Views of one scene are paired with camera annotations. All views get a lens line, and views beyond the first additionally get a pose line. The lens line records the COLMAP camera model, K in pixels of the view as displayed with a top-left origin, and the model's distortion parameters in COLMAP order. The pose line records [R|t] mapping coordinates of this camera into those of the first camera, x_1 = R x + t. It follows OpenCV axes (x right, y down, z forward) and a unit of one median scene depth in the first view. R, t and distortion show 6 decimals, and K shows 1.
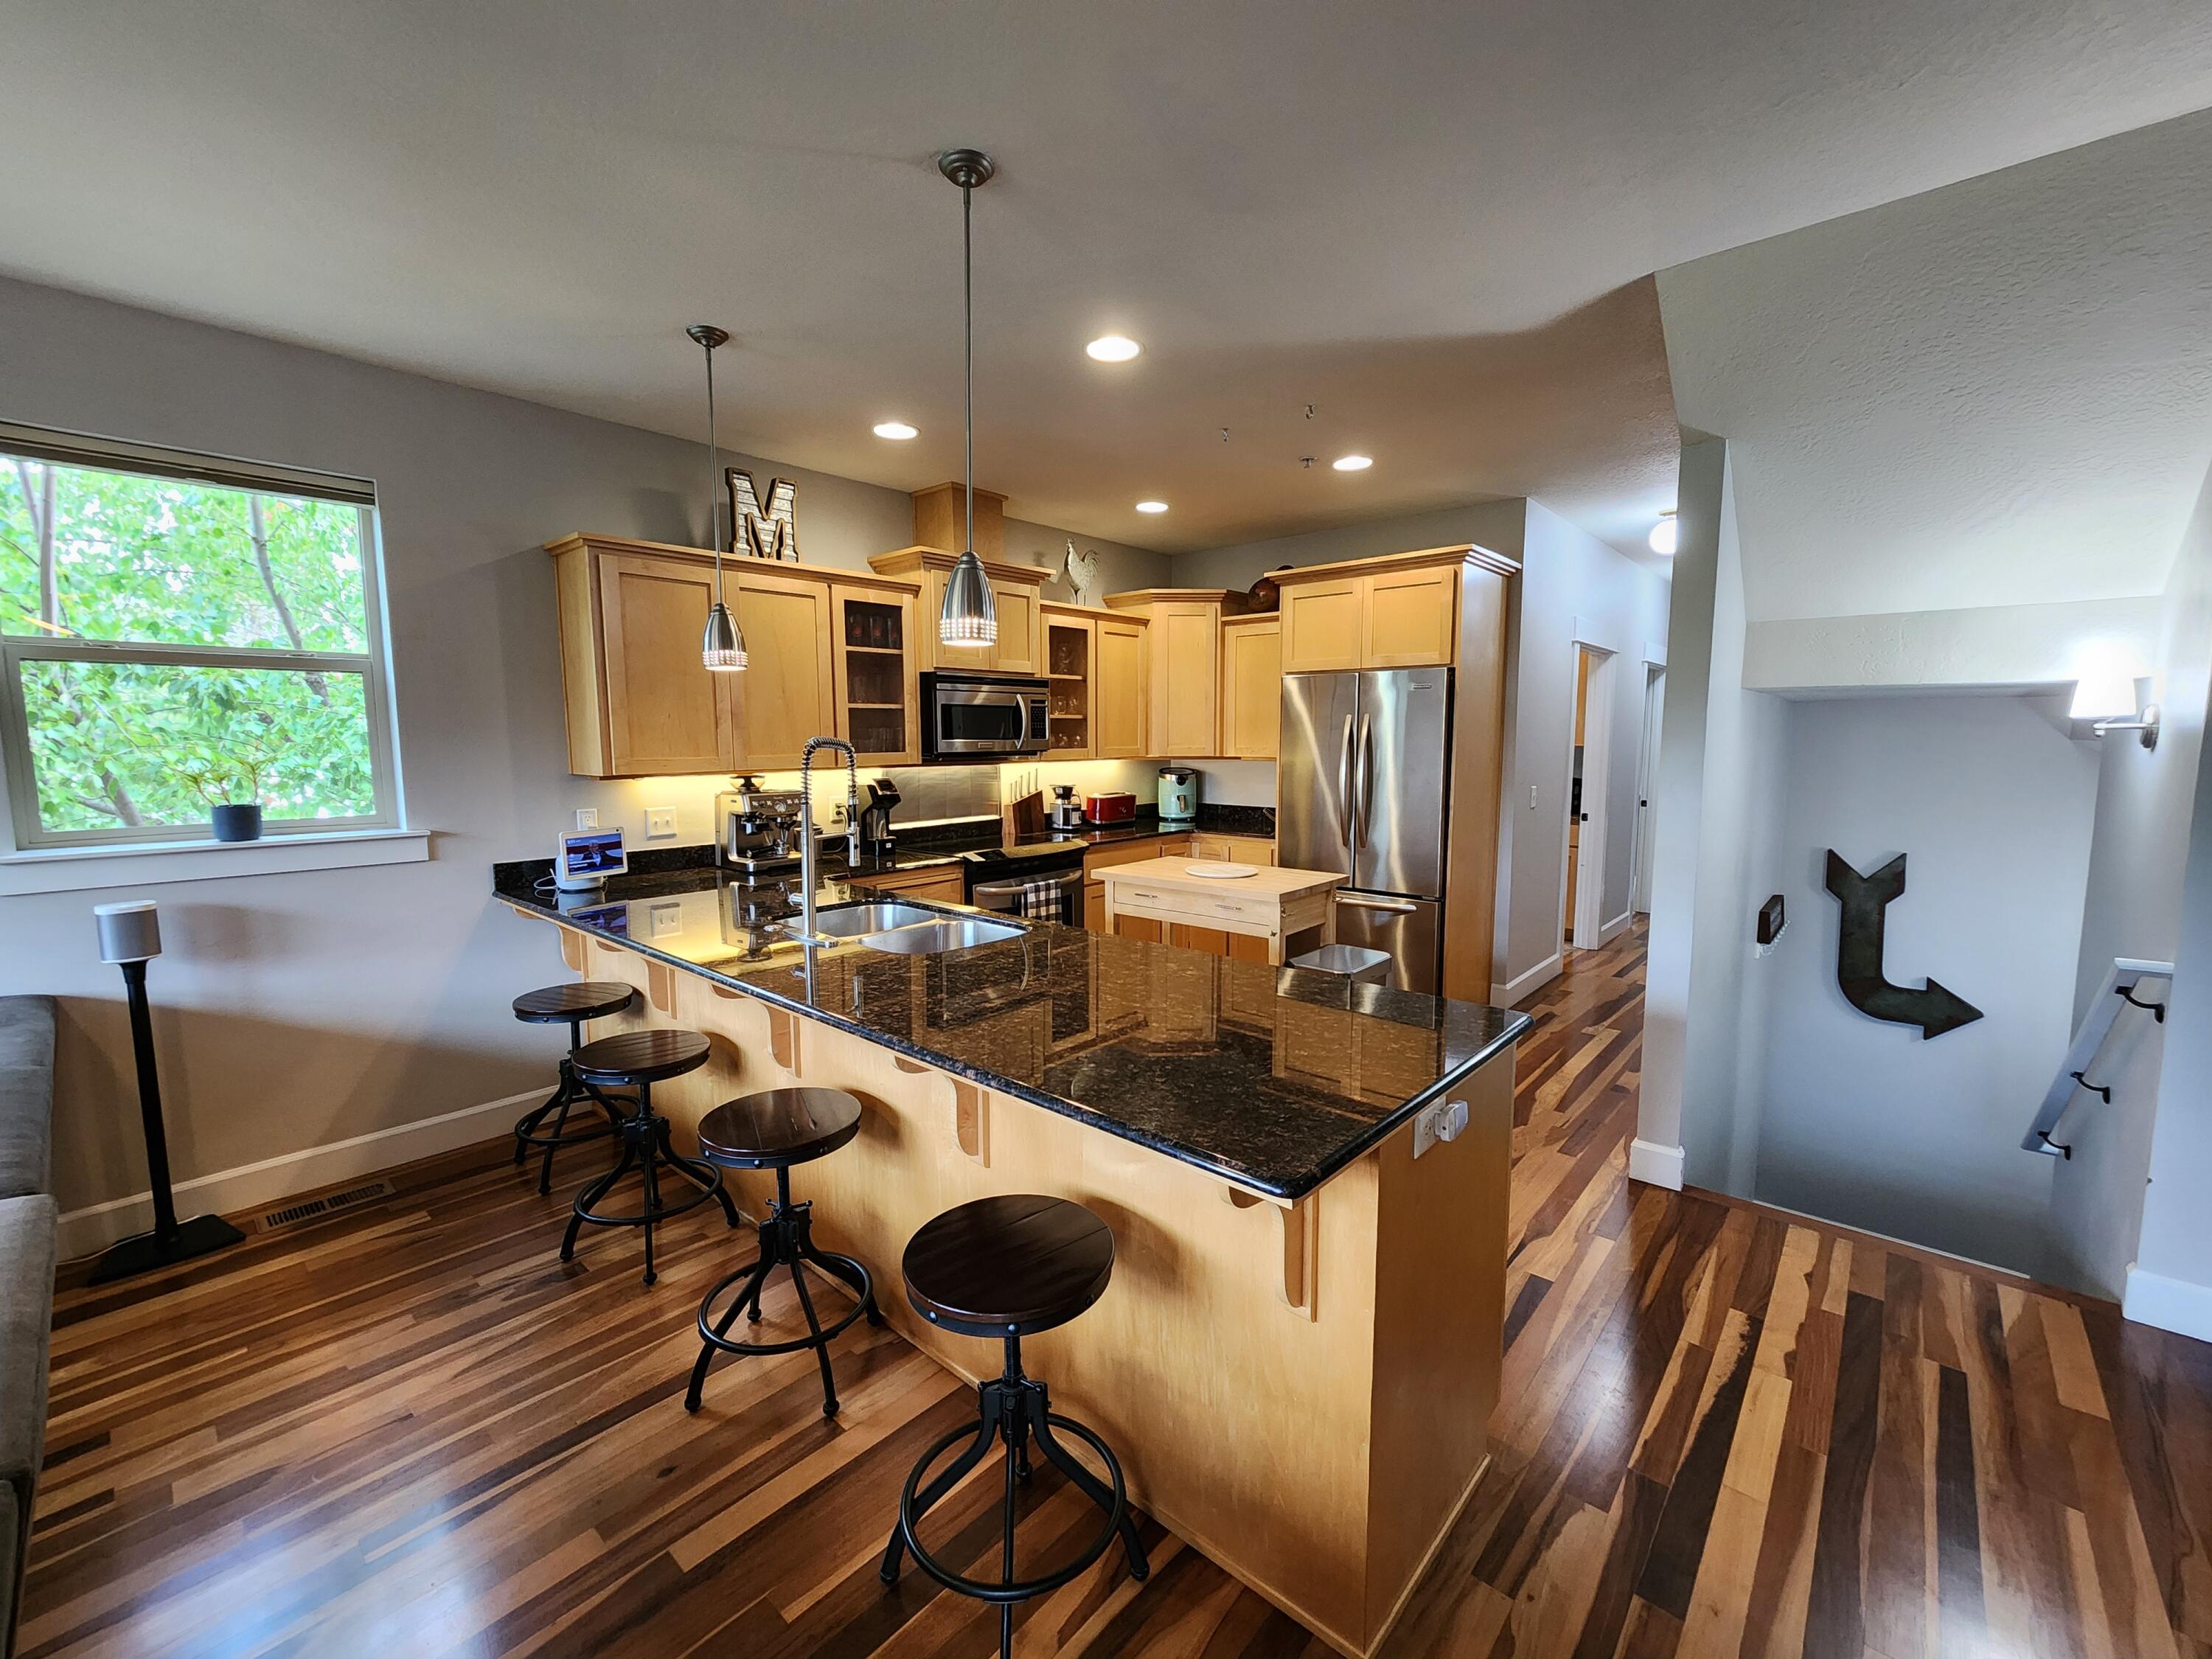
lens RADIAL K [[910.5, 0, 1115.6], [0, 910.5, 837.1], [0, 0, 1]] dist [-0.002206, 0.001327]
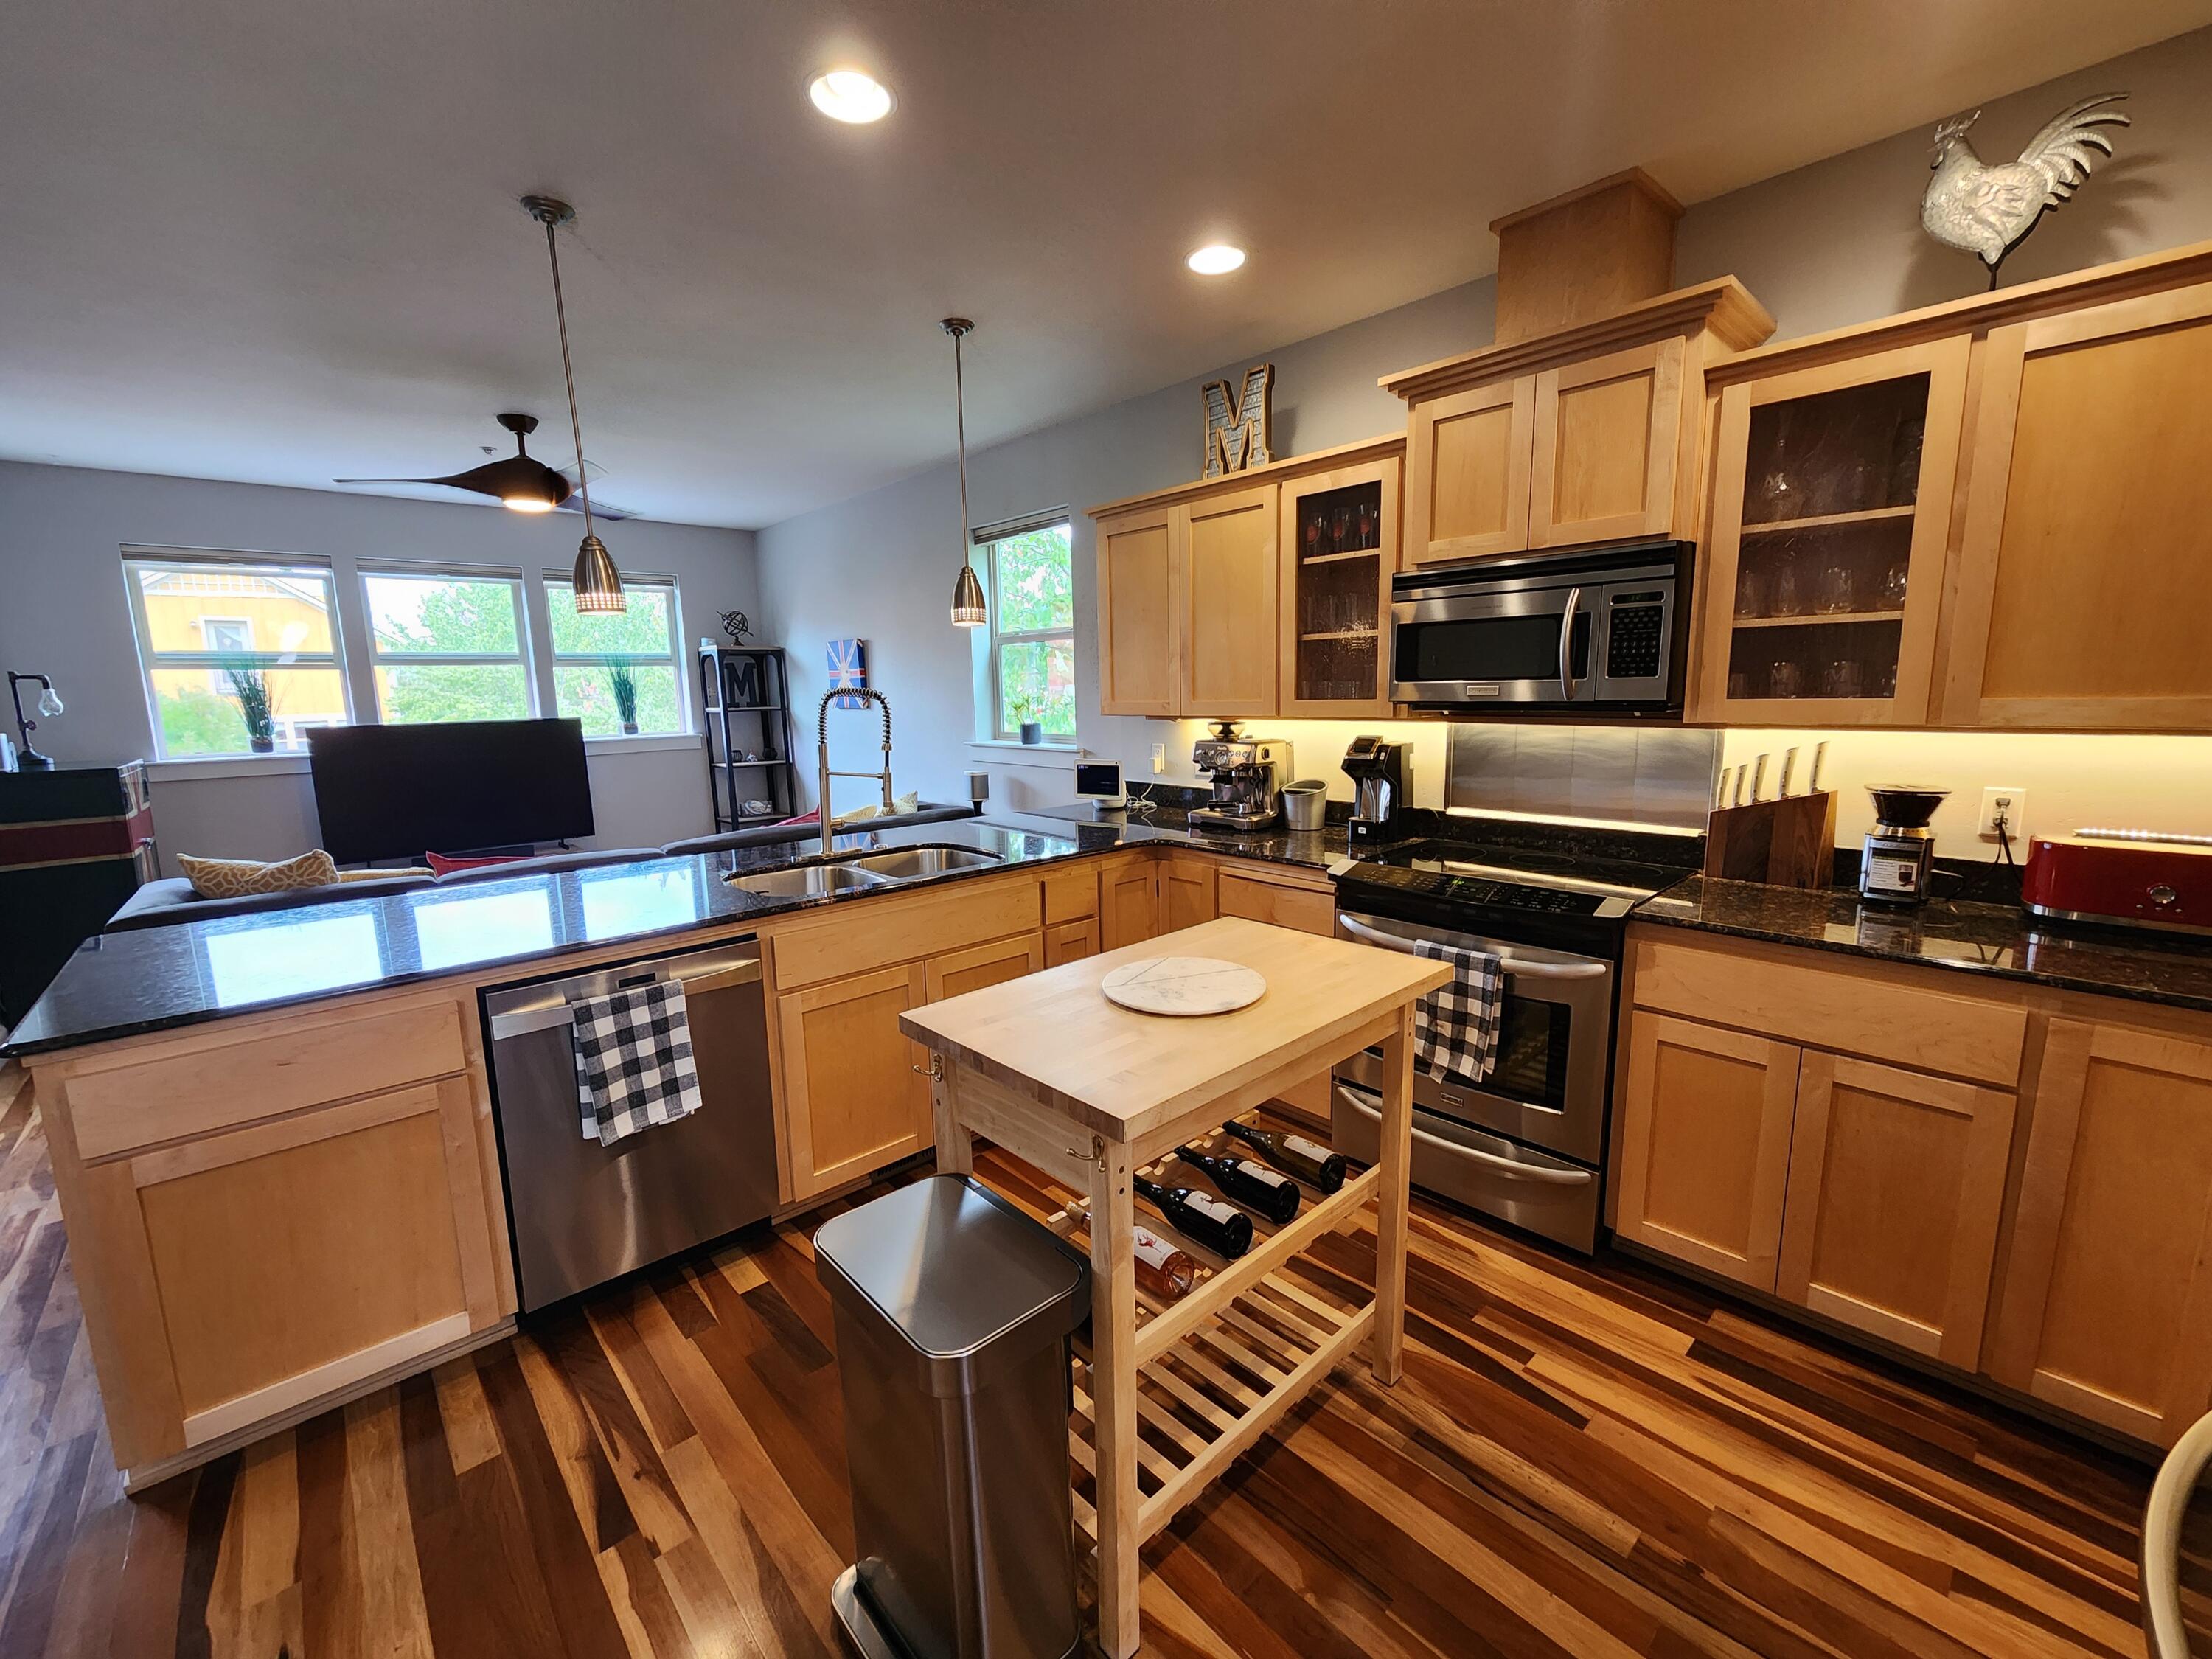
lens RADIAL K [[910.5, 0, 1100.7], [0, 910.5, 831.2], [0, 0, 1]] dist [-0.002206, 0.001327]
pose [[-0.112266, 0.163414, -0.980149, 0.526341], [-0.091502, 0.980494, 0.173952, -0.106094], [0.989456, 0.109215, -0.095123, 0.962246]]
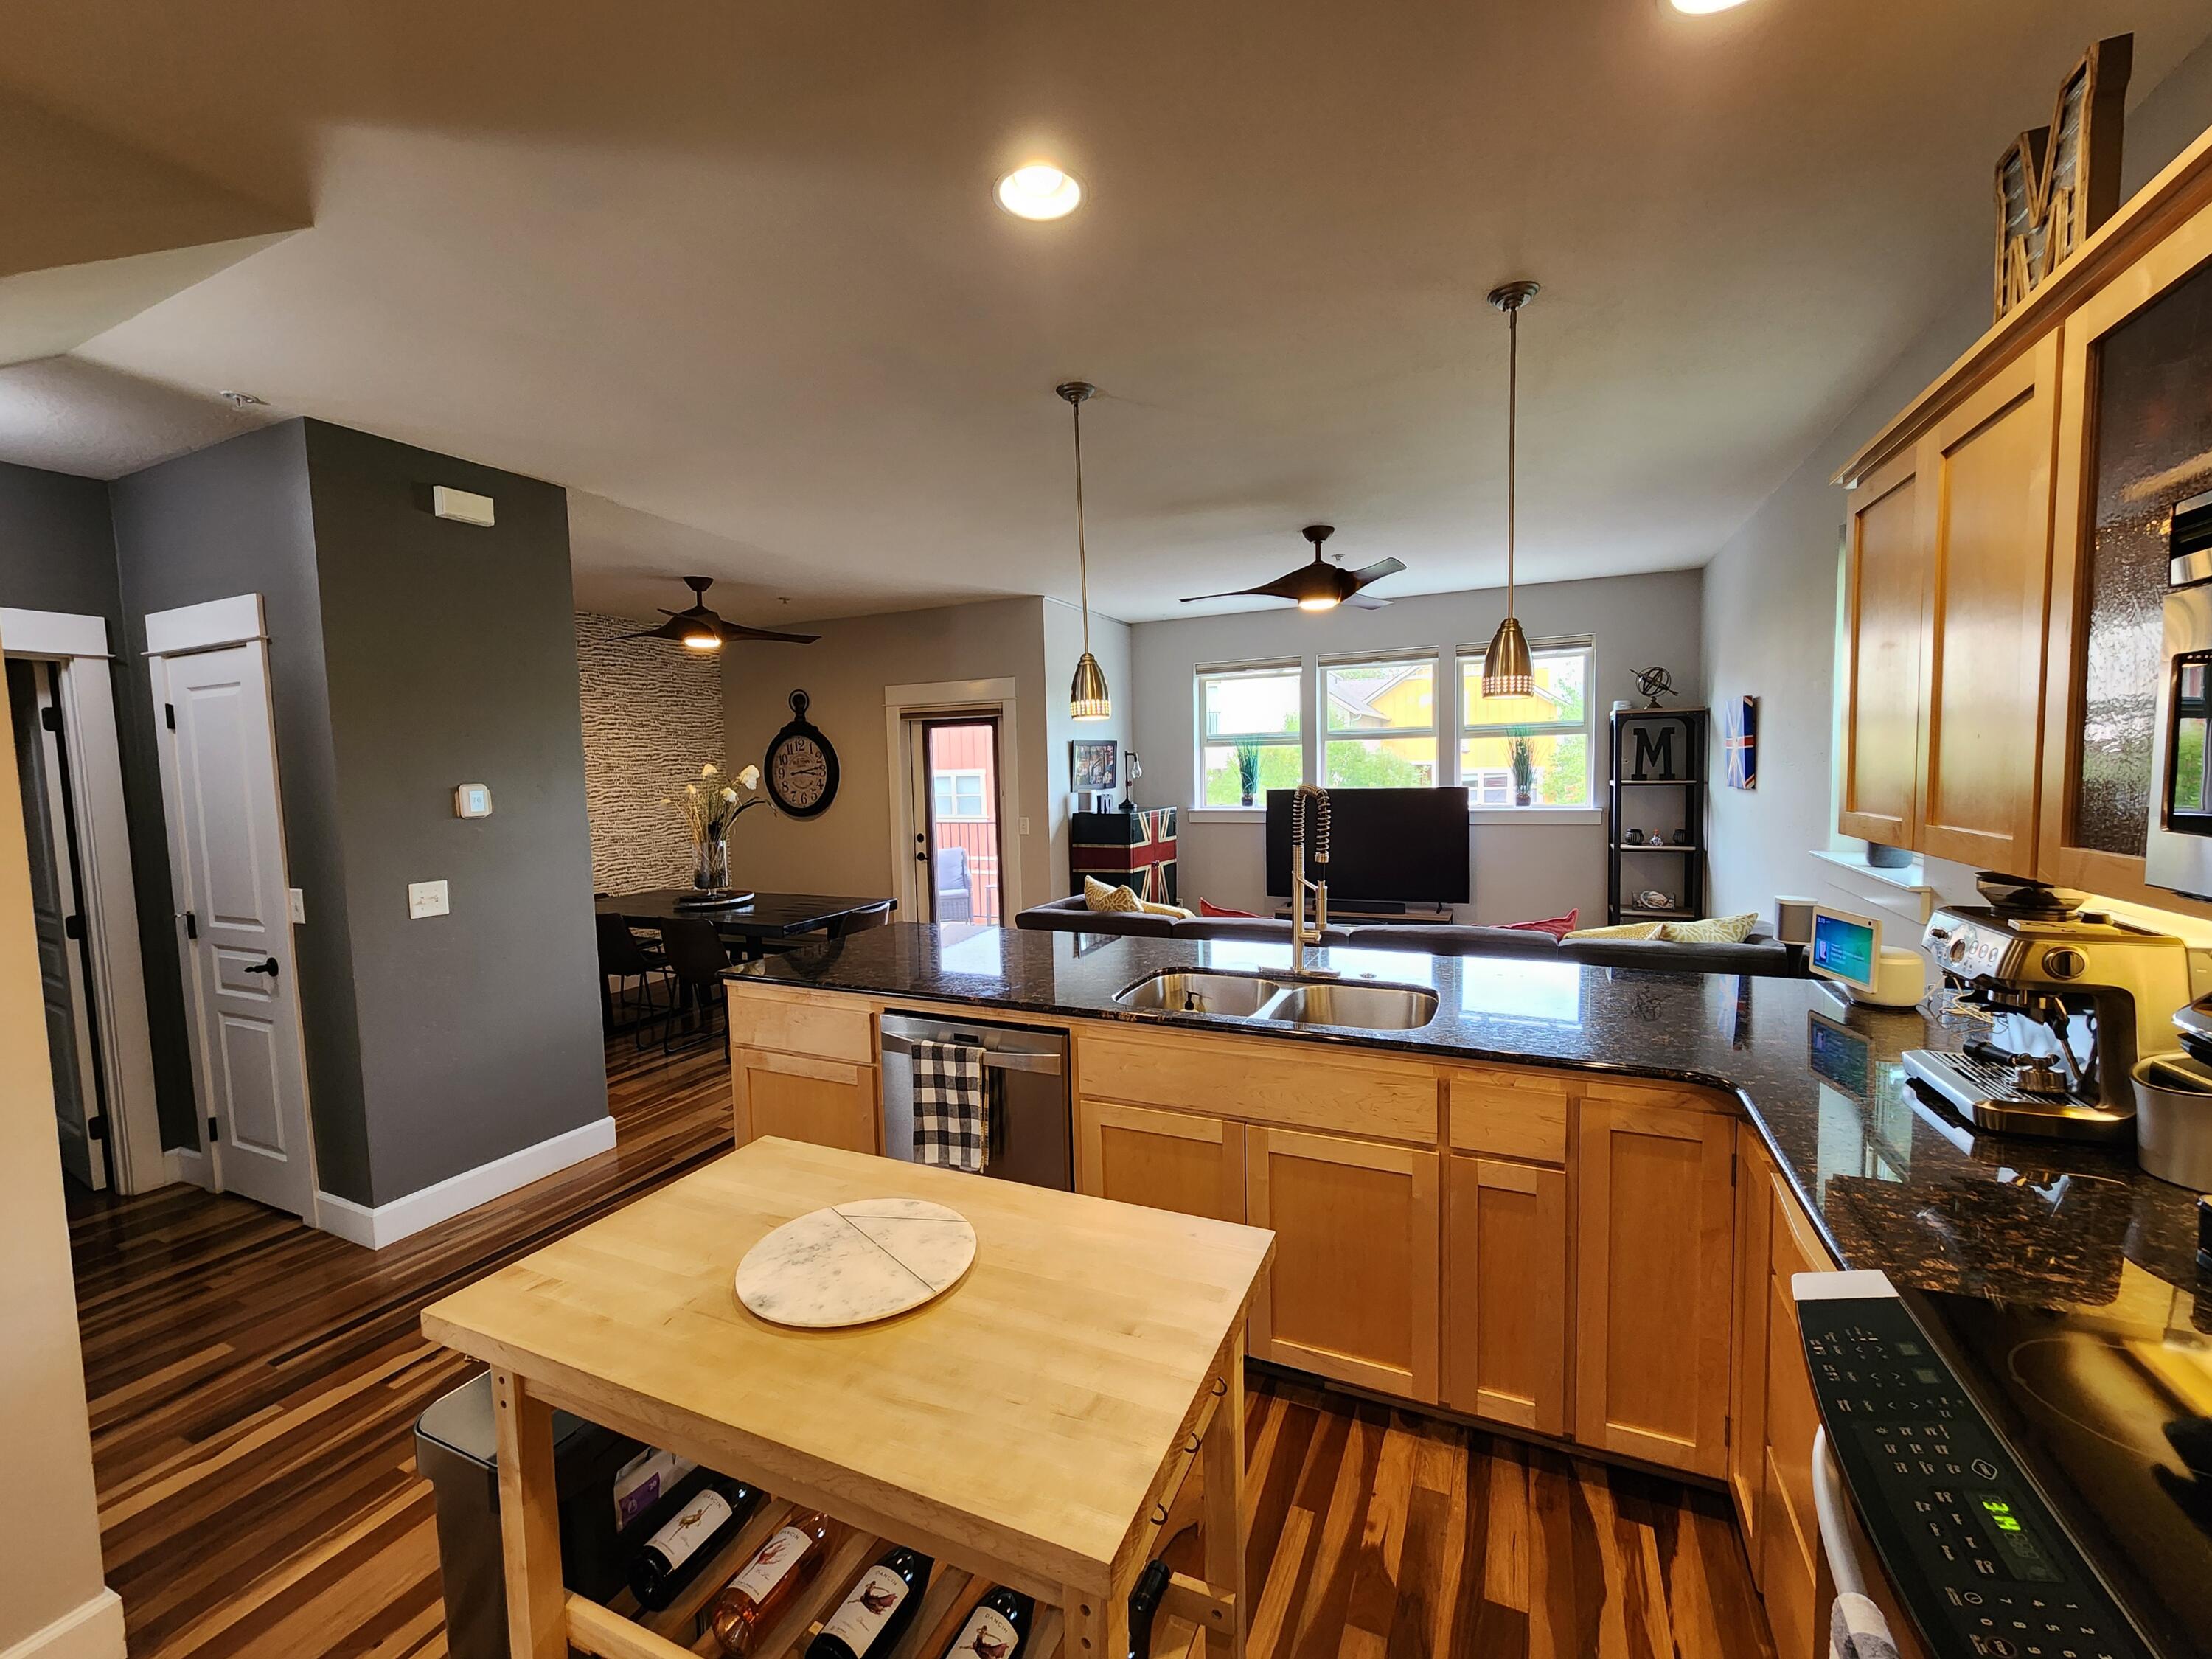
lens RADIAL K [[910.5, 0, 1099.4], [0, 910.5, 828.6], [0, 0, 1]] dist [-0.002206, 0.001327]
pose [[-0.959716, 0.046306, -0.277131, 0.114705], [-0.004732, 0.983523, 0.180724, -0.158794], [0.280933, 0.174755, -0.943683, 1.249500]]
